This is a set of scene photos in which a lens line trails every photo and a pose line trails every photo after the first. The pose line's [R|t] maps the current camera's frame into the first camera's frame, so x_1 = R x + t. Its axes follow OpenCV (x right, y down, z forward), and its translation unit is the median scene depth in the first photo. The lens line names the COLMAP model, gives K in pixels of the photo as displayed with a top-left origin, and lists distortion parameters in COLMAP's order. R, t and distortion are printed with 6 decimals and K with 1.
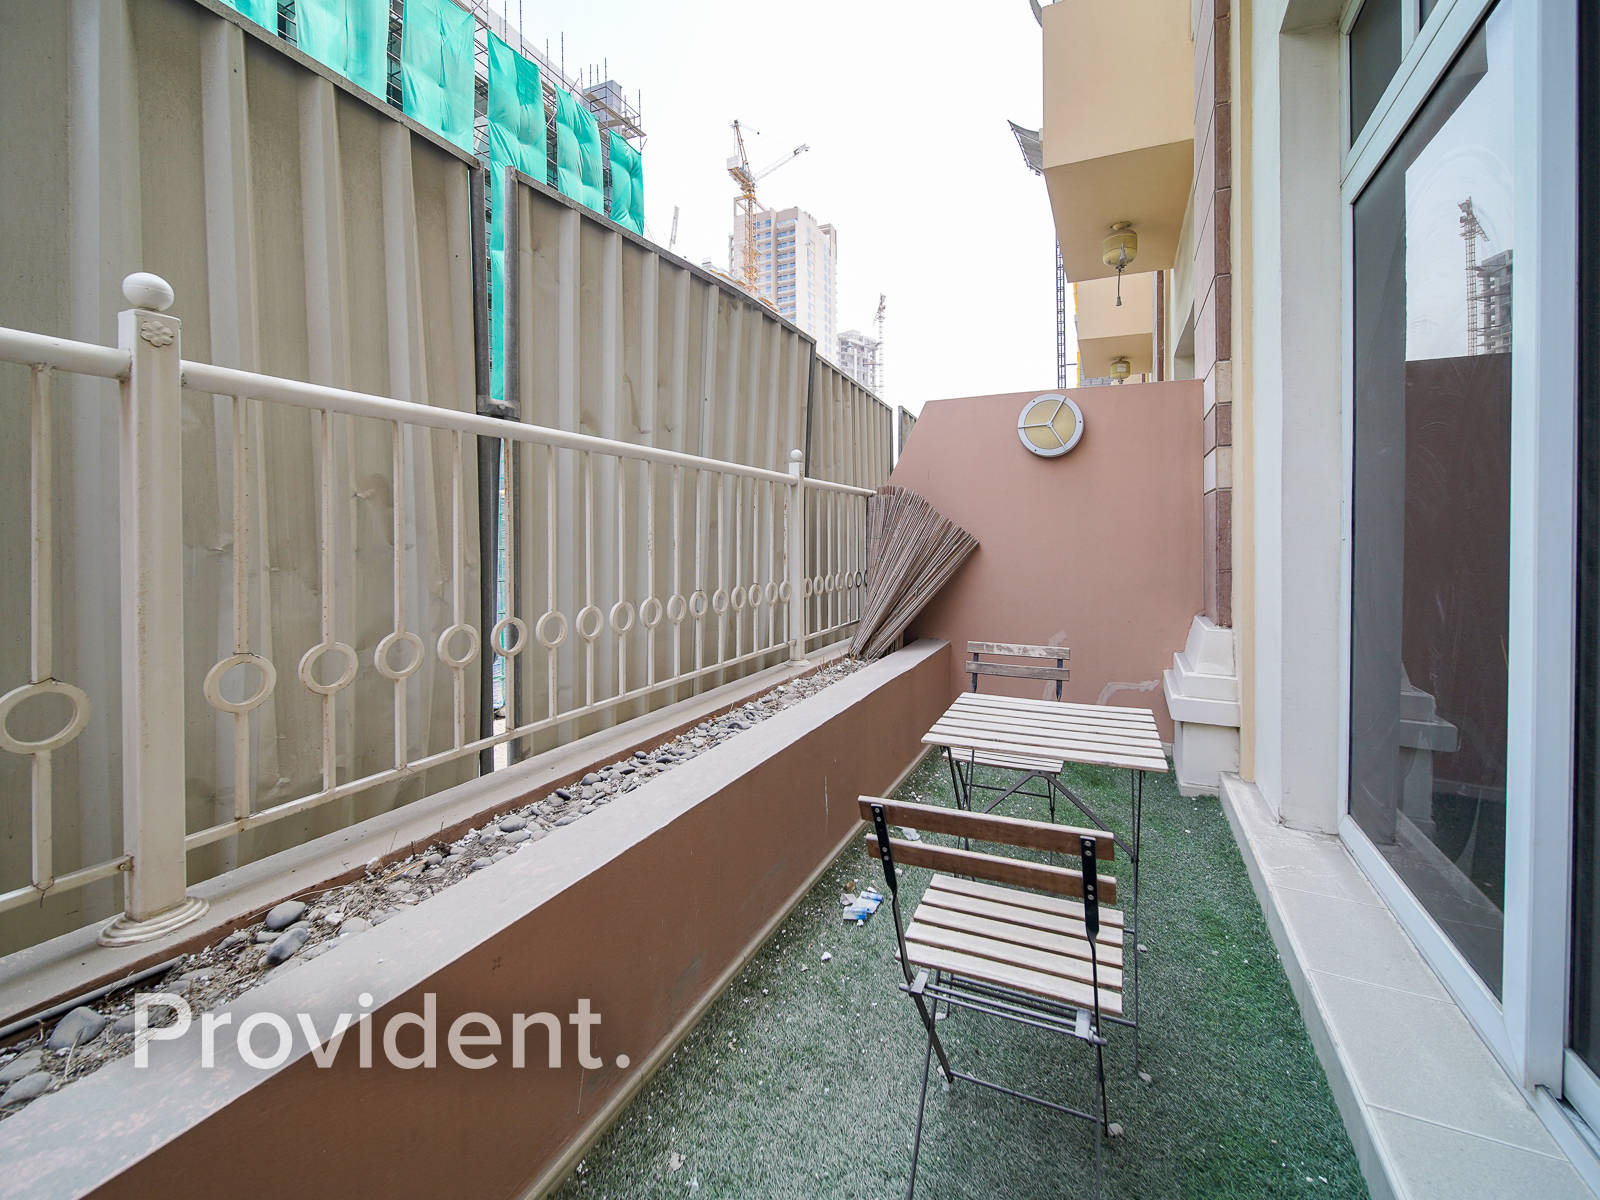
lens RADIAL K [[653.1, 0, 812.0], [0, 653.1, 570.9], [0, 0, 1]] dist [-0.000459, -0.000243]
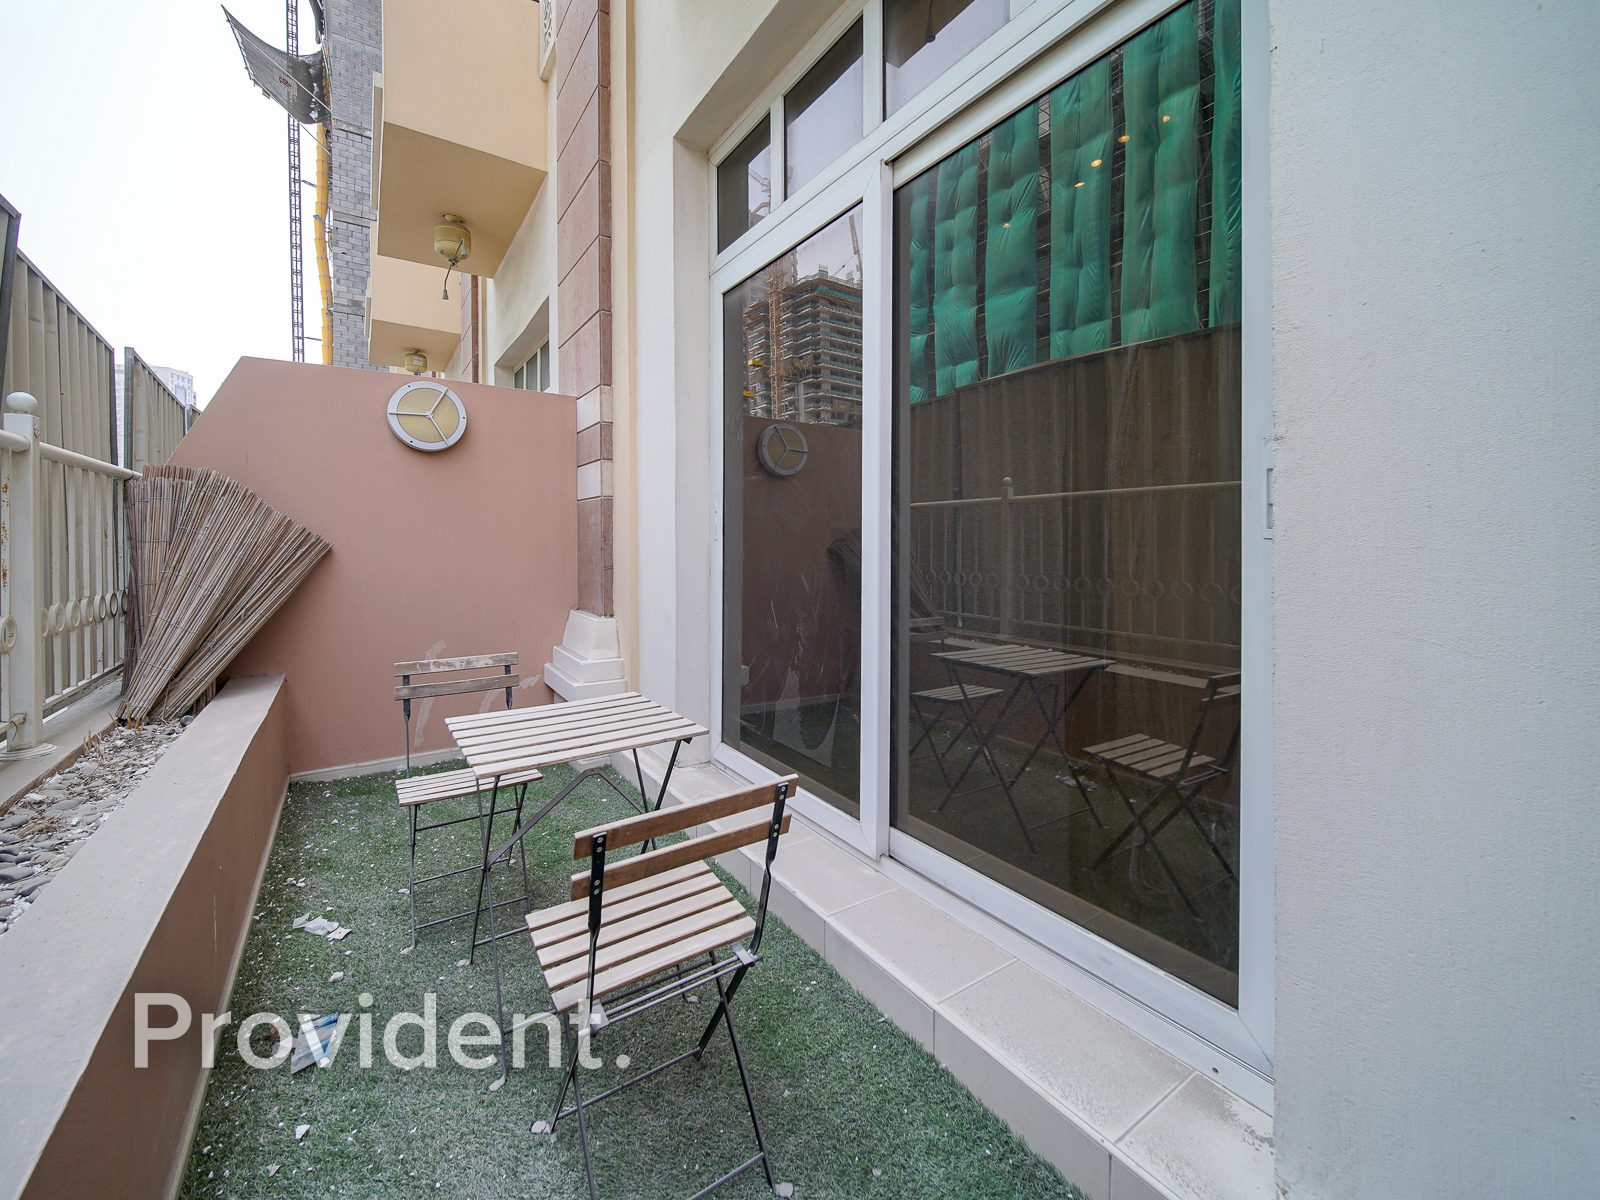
lens RADIAL K [[653.1, 0, 812.0], [0, 653.1, 570.9], [0, 0, 1]] dist [-0.000459, -0.000243]
pose [[0.525095, -0.044018, 0.849905, -0.164911], [0.047453, 0.998622, 0.022403, -0.003422], [-0.849720, 0.028567, 0.526460, 0.088720]]
